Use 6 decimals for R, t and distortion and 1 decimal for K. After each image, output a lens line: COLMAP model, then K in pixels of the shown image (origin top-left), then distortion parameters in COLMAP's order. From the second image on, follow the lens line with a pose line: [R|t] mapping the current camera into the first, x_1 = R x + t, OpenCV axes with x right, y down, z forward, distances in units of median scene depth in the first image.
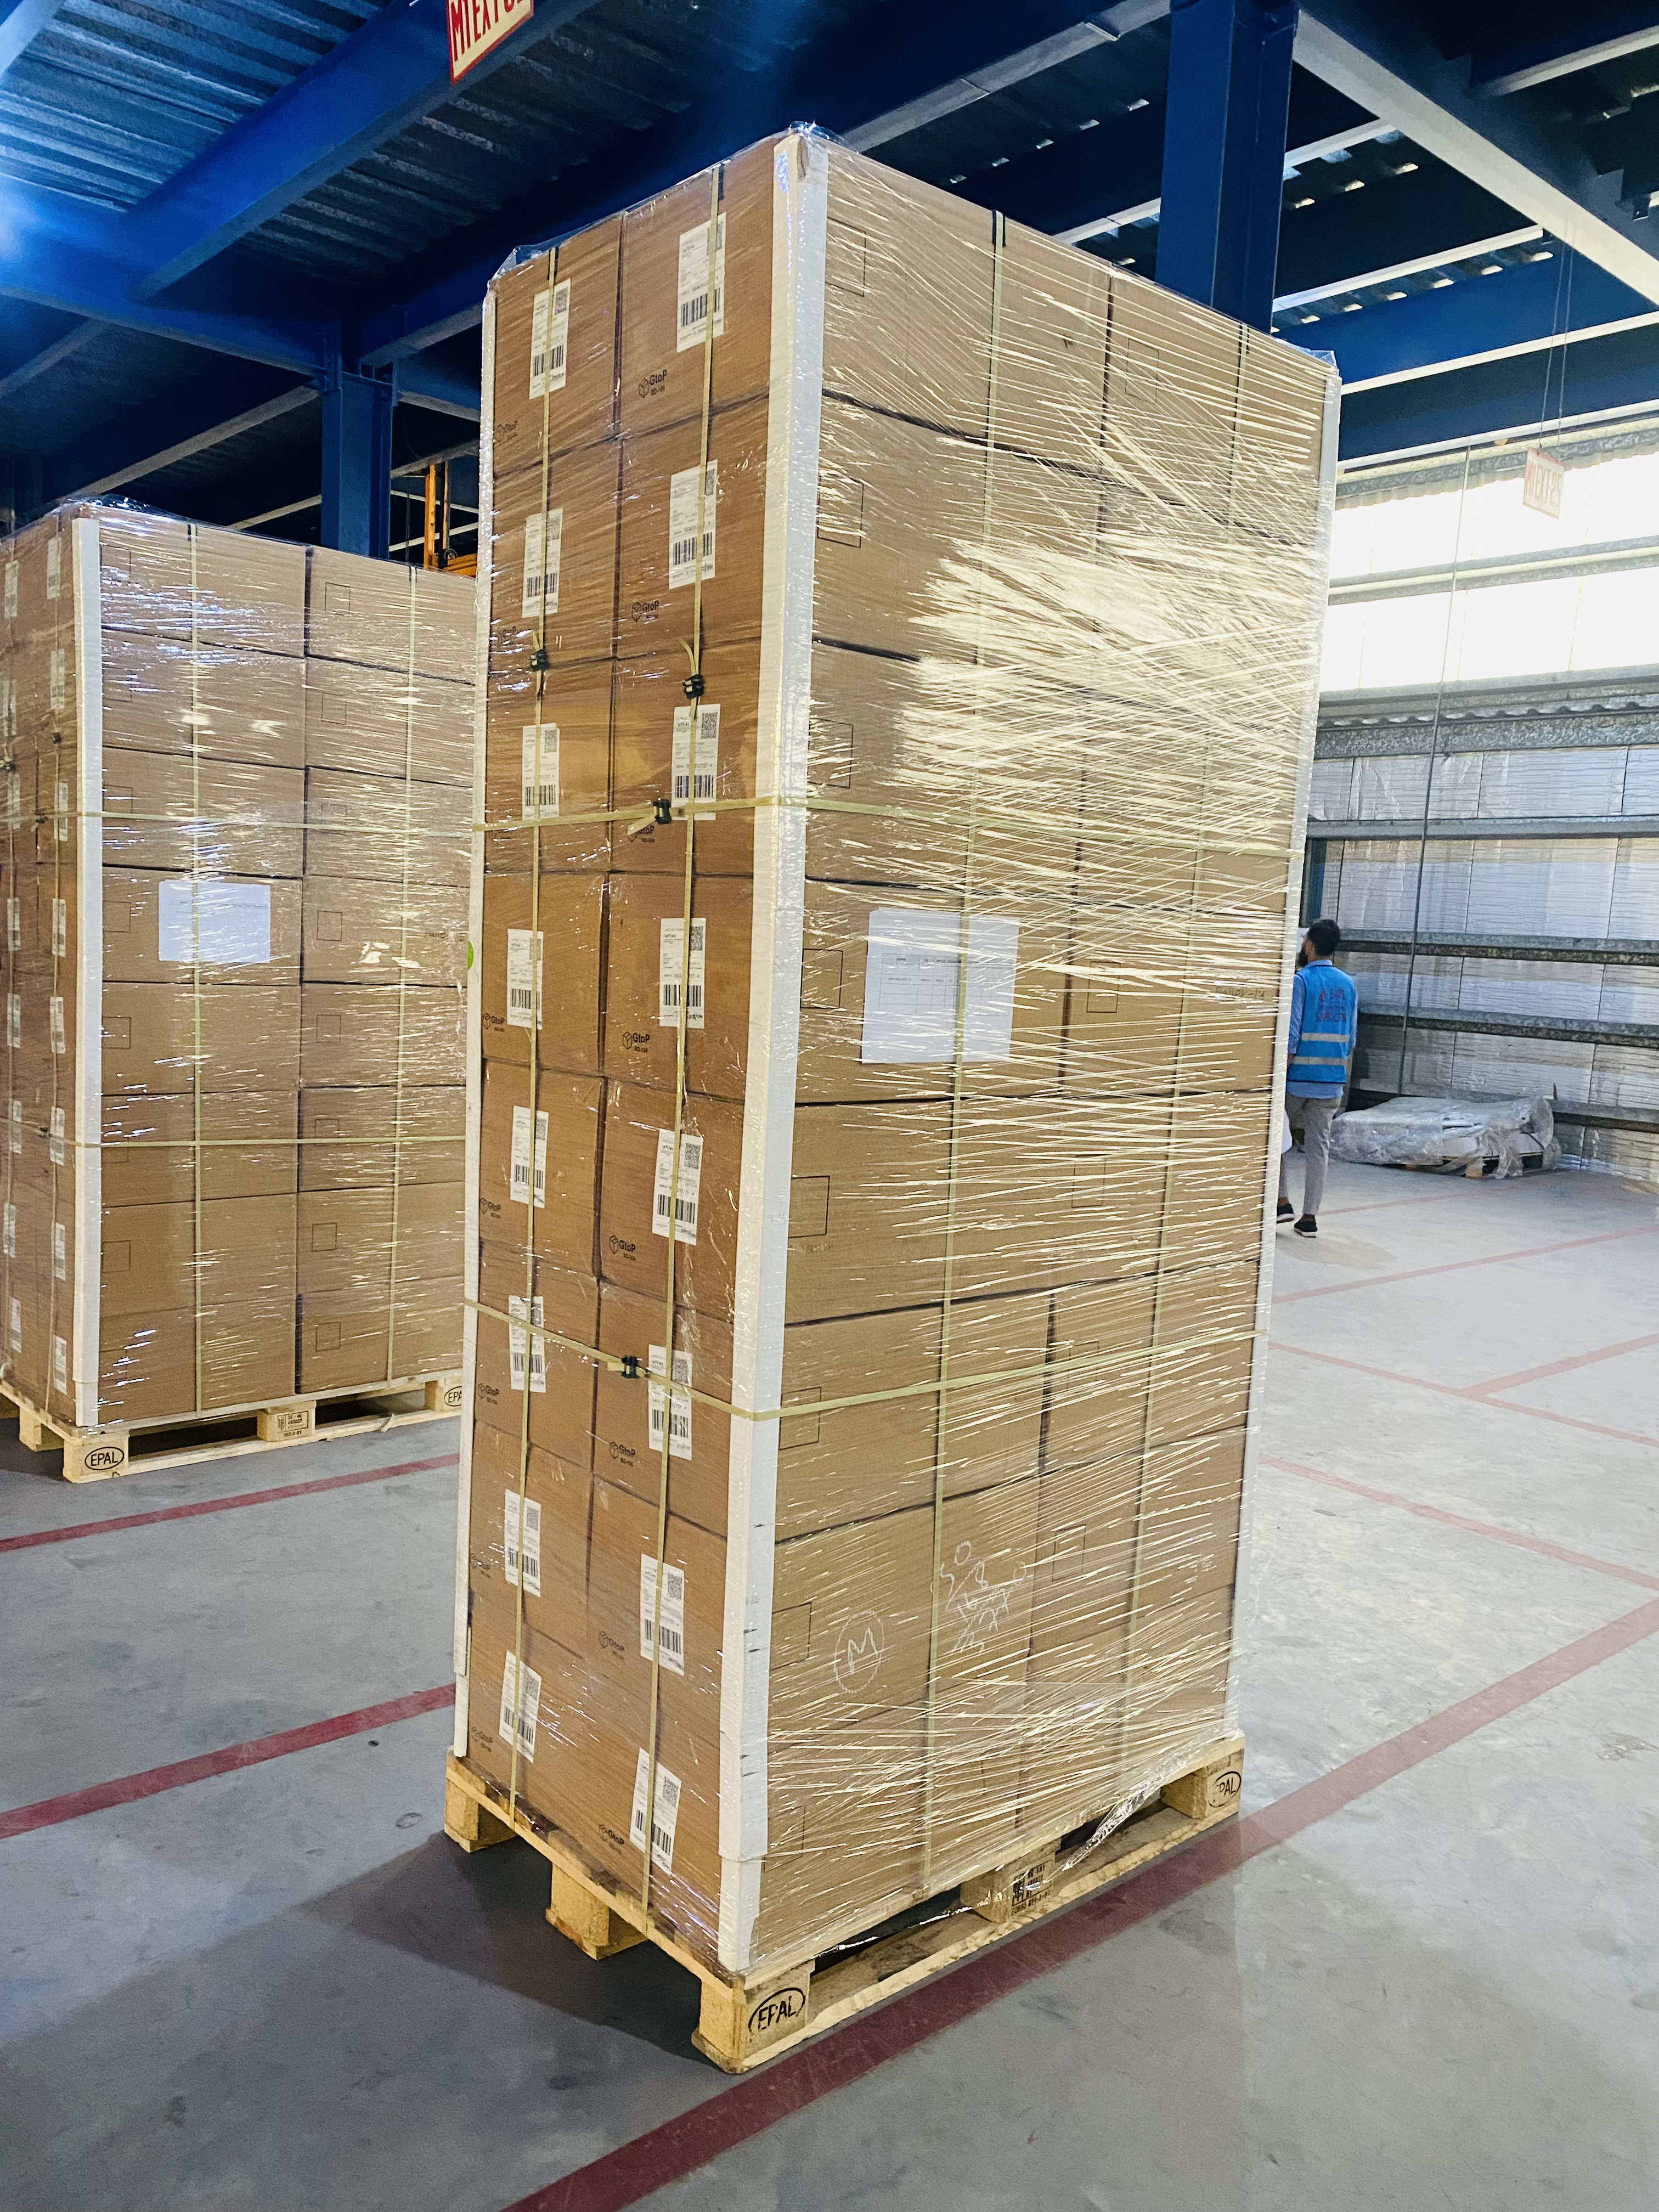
lens RADIAL K [[1693.0, 0, 827.5], [0, 1693.0, 1108.2], [0, 0, 1]] dist [-0.001968, 0.002775]
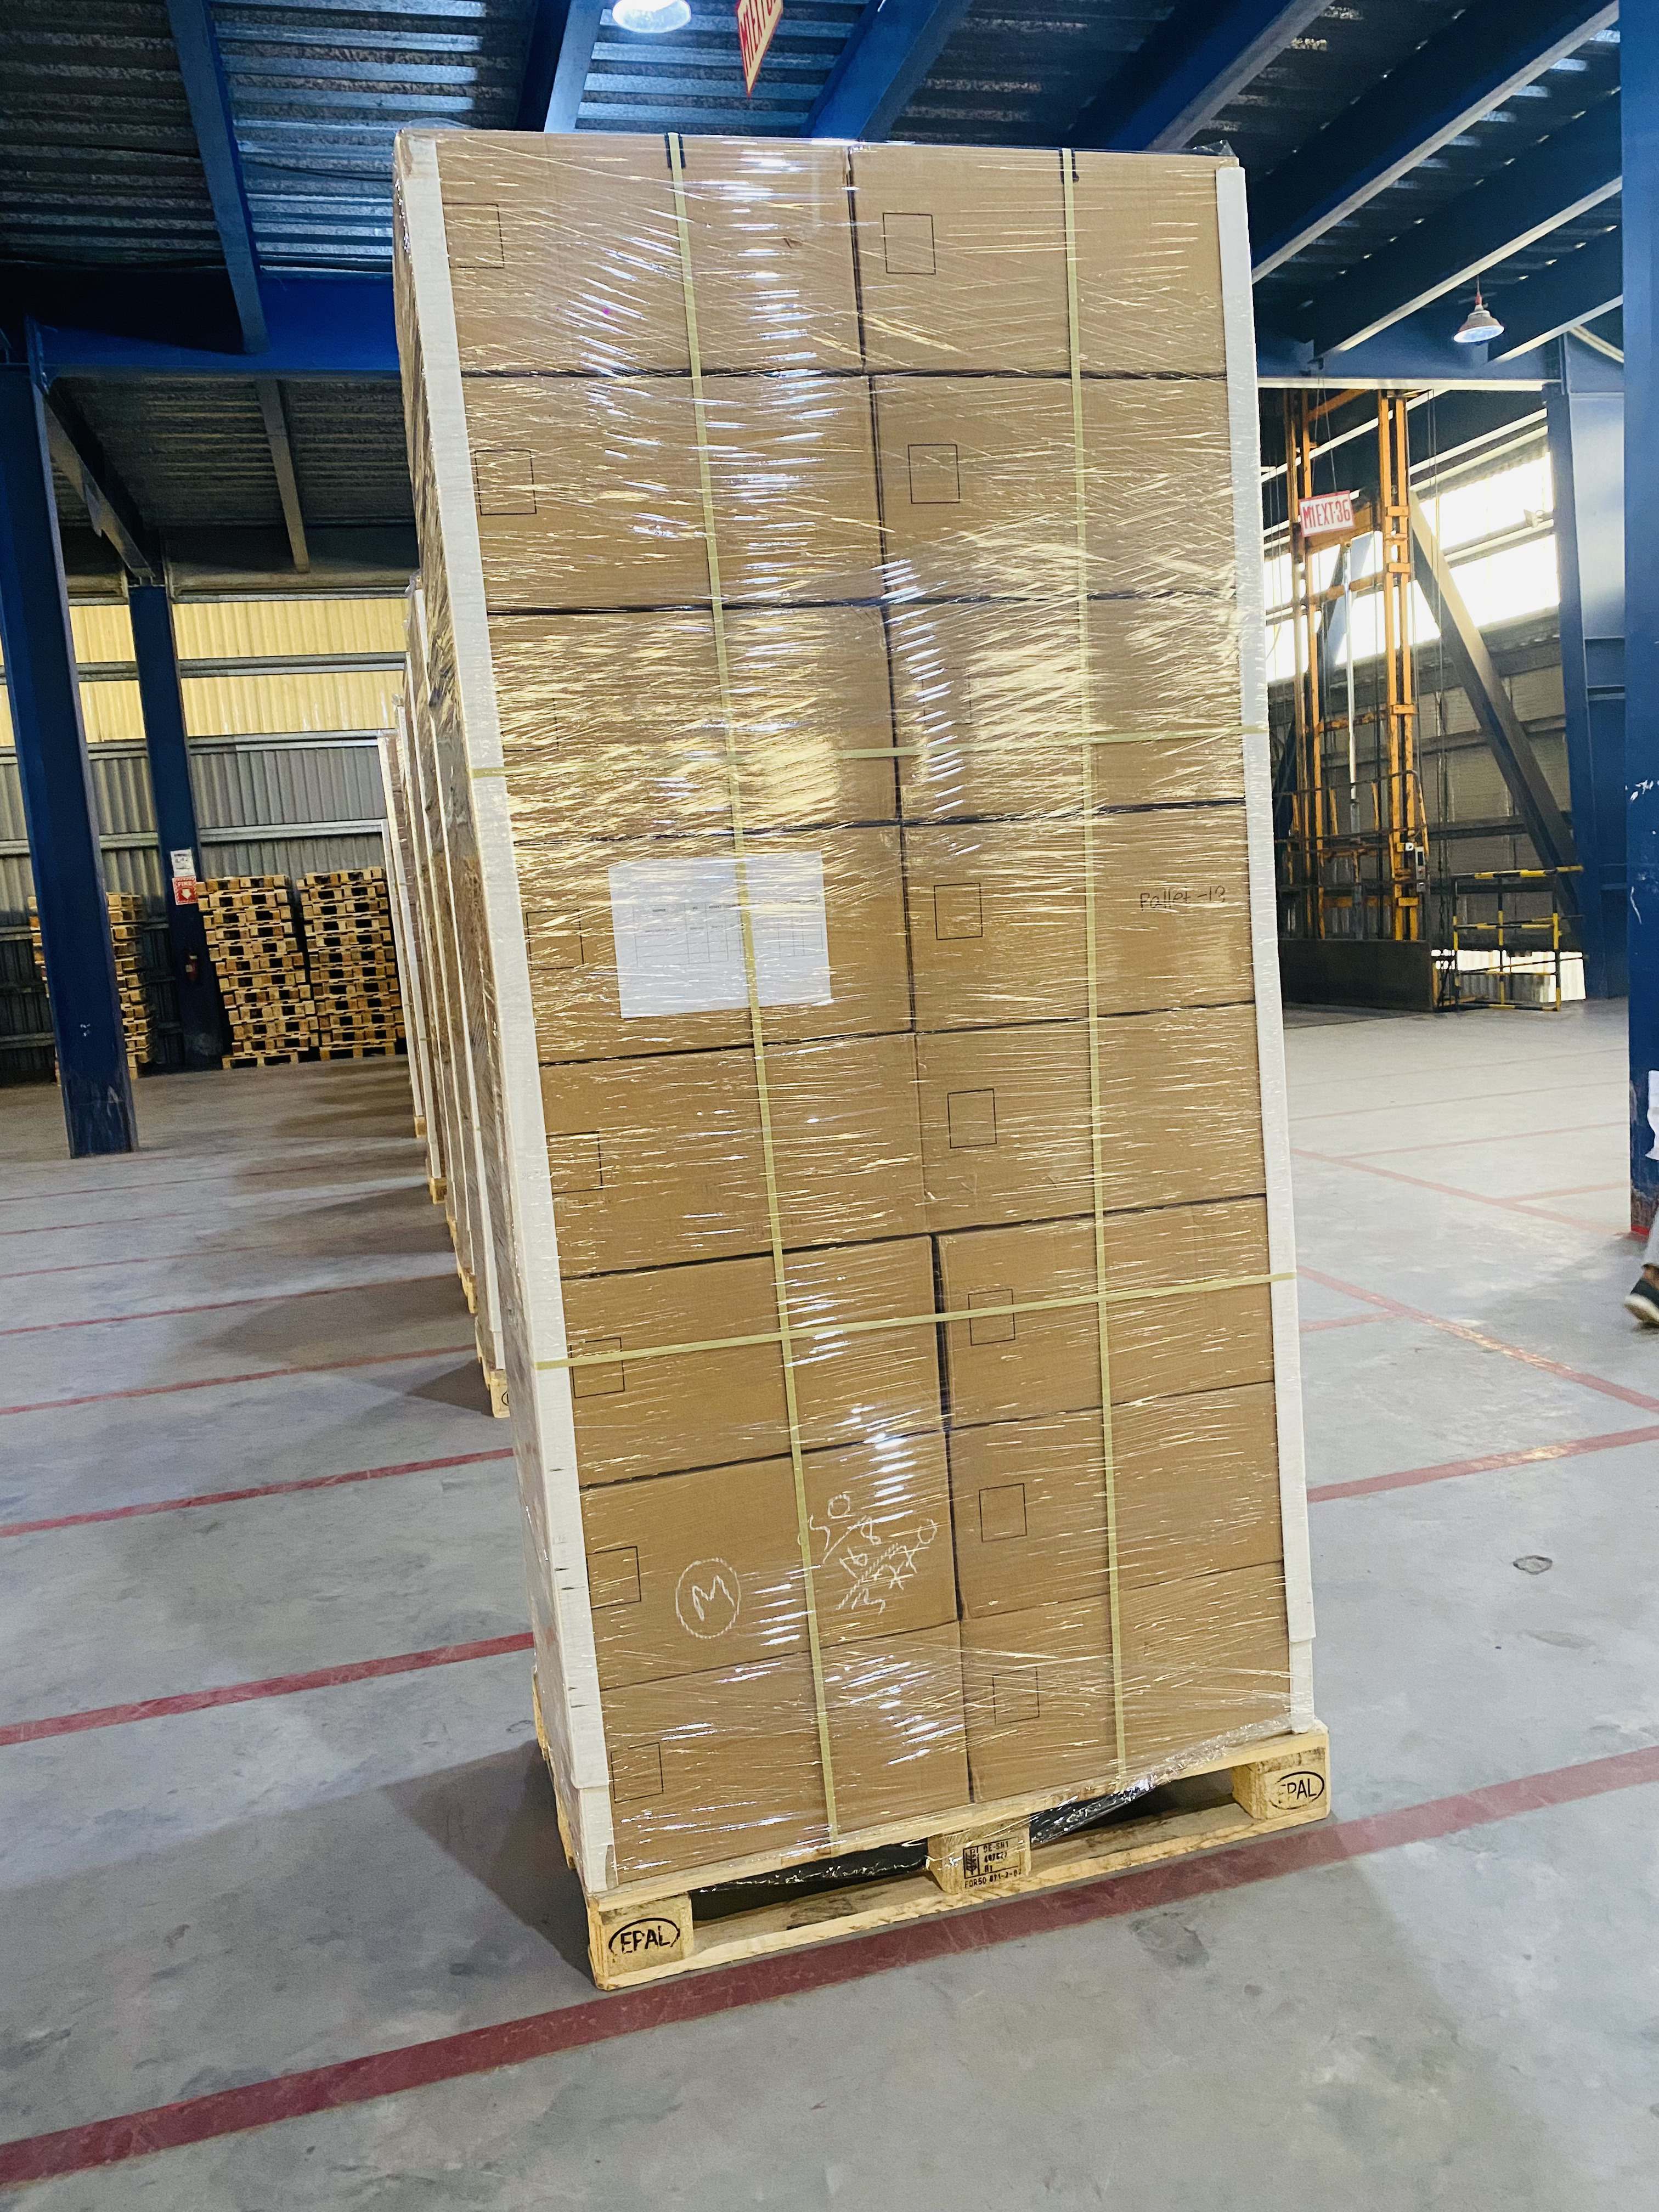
lens RADIAL K [[1696.6, 0, 832.6], [0, 1696.6, 1098.6], [0, 0, 1]] dist [0.003343, -0.003144]
pose [[0.893261, -0.058669, -0.445693, 0.533034], [0.069558, 0.997545, 0.008097, 0.019953], [0.444124, -0.038234, 0.895149, 0.133379]]
